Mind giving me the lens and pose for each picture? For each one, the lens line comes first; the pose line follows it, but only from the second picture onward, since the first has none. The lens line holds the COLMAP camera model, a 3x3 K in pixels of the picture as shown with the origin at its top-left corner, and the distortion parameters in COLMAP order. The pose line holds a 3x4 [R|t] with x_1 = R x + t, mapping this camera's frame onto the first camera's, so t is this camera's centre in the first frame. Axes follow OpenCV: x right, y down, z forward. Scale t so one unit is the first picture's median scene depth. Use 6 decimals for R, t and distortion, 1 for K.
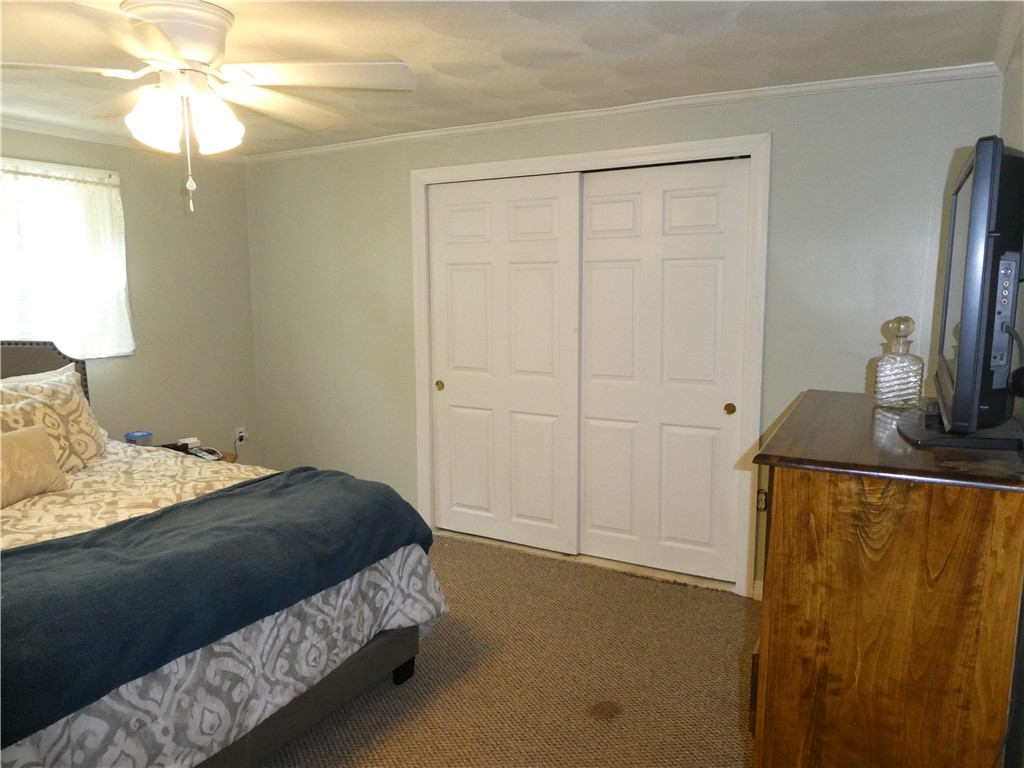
lens RADIAL K [[715.1, 0, 511.3], [0, 715.1, 380.8], [0, 0, 1]] dist [-0.004058, 0.001429]
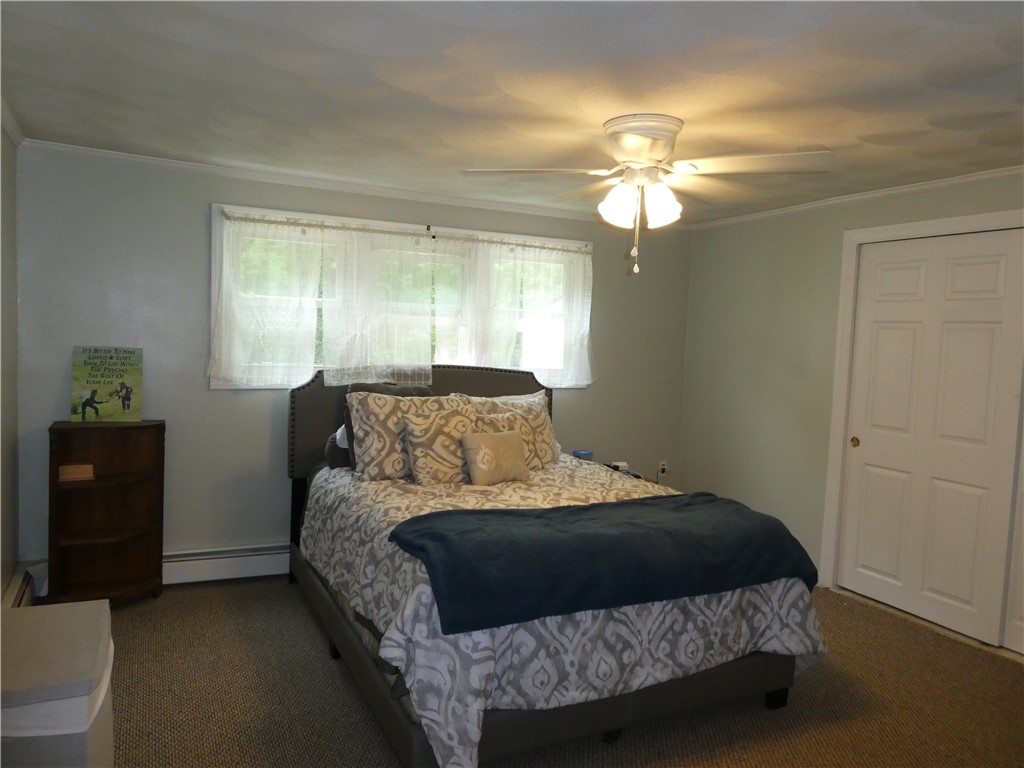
lens RADIAL K [[740.4, 0, 515.3], [0, 740.4, 383.0], [0, 0, 1]] dist [-0.003348, -0.012765]
pose [[0.827525, 0.071405, -0.556870, 0.110720], [-0.117436, 0.991952, -0.047320, 0.042104], [0.549009, 0.104555, 0.829251, -0.176640]]
